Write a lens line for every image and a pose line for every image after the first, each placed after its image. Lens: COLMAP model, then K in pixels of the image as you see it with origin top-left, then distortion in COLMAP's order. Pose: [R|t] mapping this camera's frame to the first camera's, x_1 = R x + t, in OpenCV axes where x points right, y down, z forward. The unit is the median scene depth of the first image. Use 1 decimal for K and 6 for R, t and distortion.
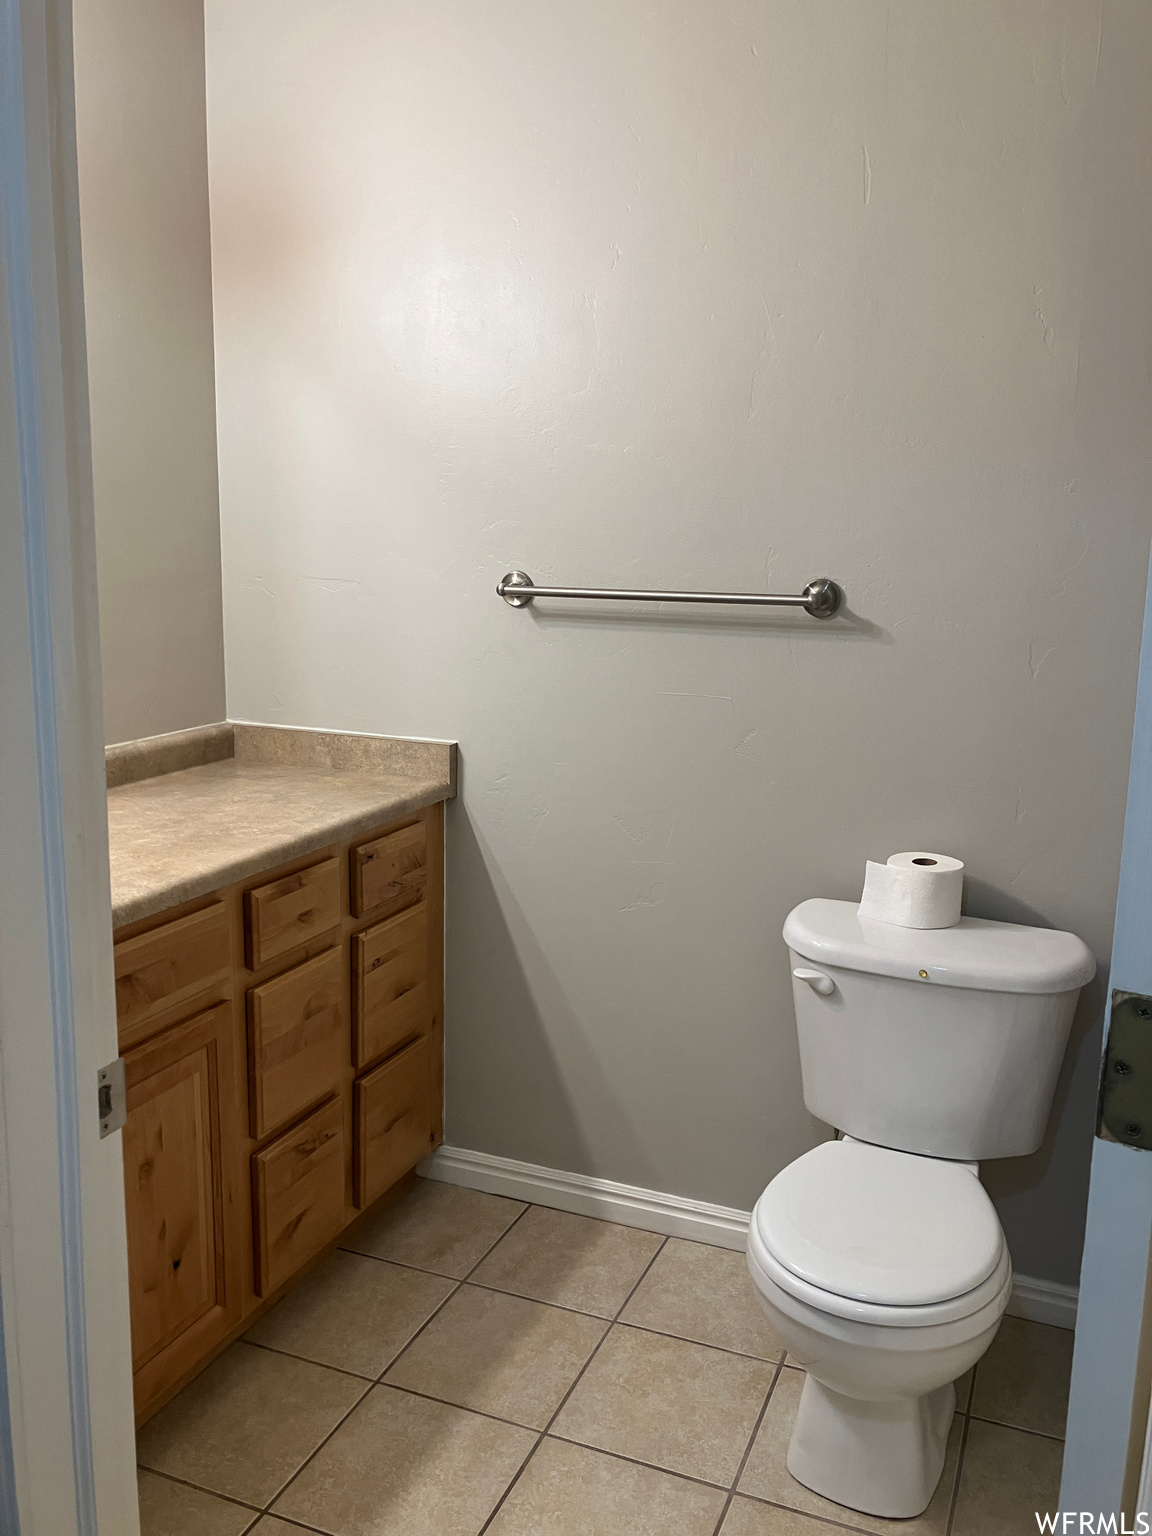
lens RADIAL K [[1259.0, 0, 570.7], [0, 1259.0, 752.3], [0, 0, 1]] dist [0.071201, -0.130550]
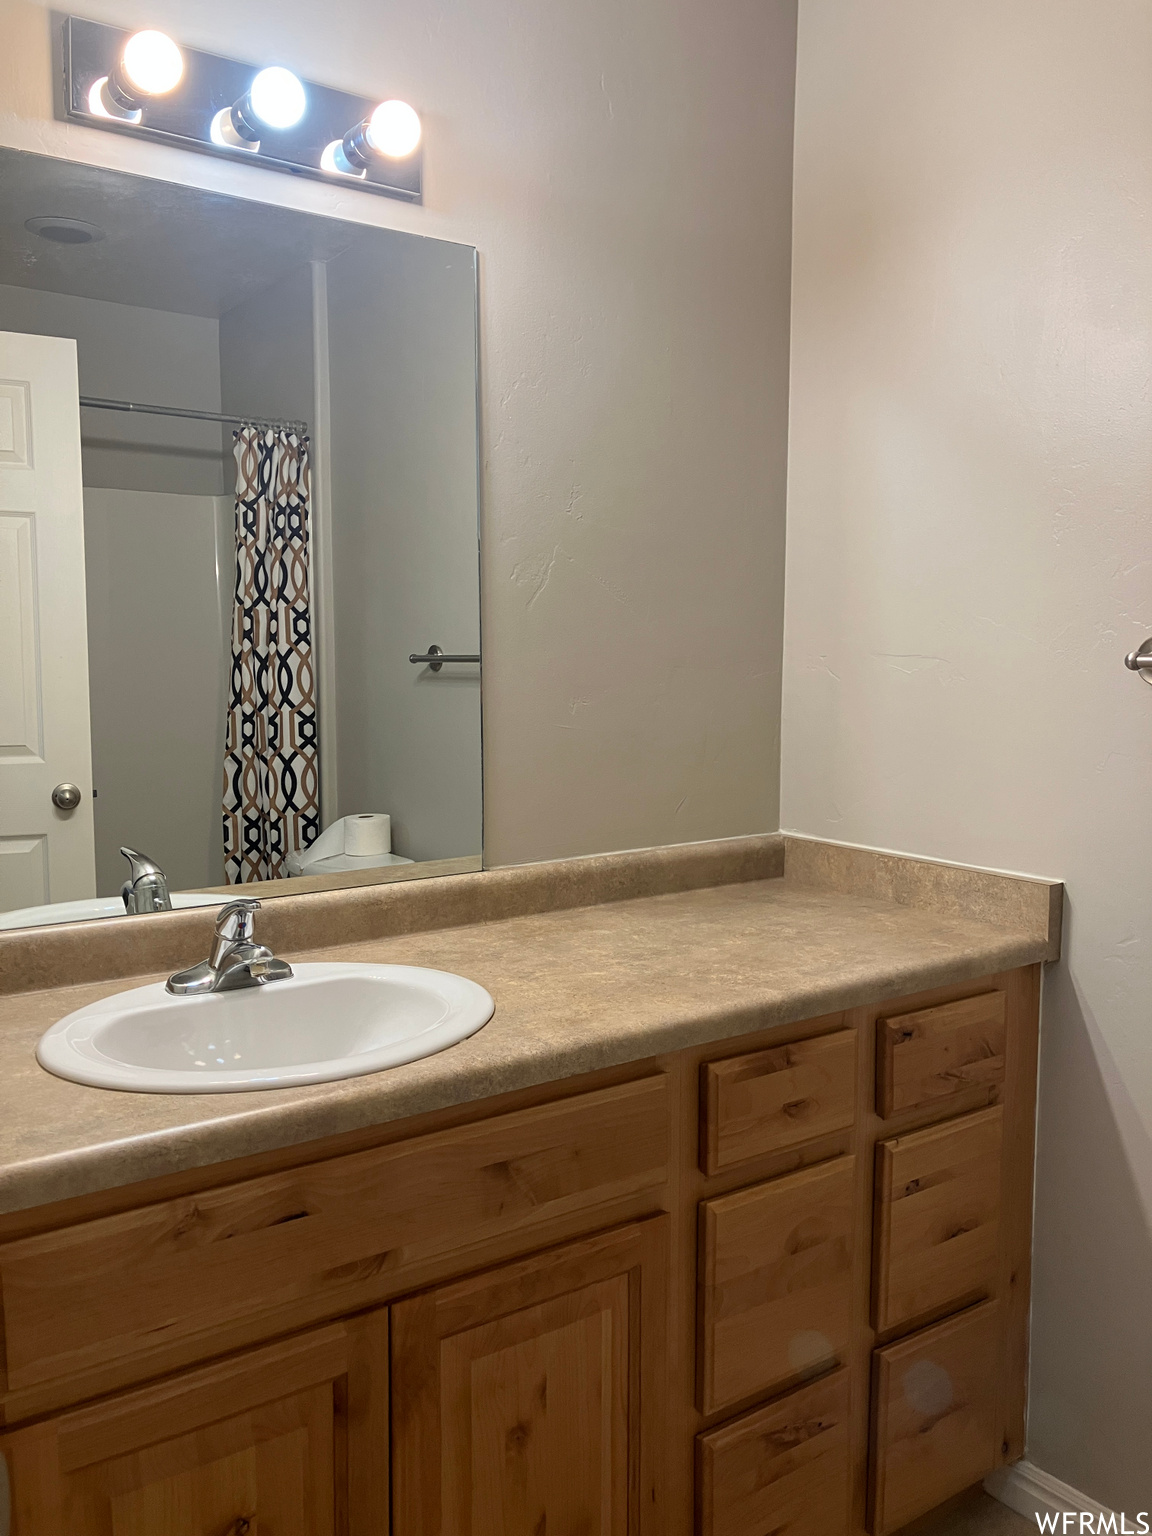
lens RADIAL K [[1251.7, 0, 576.0], [0, 1251.7, 768.0], [0, 0, 1]] dist [0.014252, 0.022217]
pose [[0.855746, 0.039397, -0.515894, 0.038439], [-0.082294, 0.994768, -0.060541, -0.007393], [0.510809, 0.094263, 0.854511, 0.293205]]
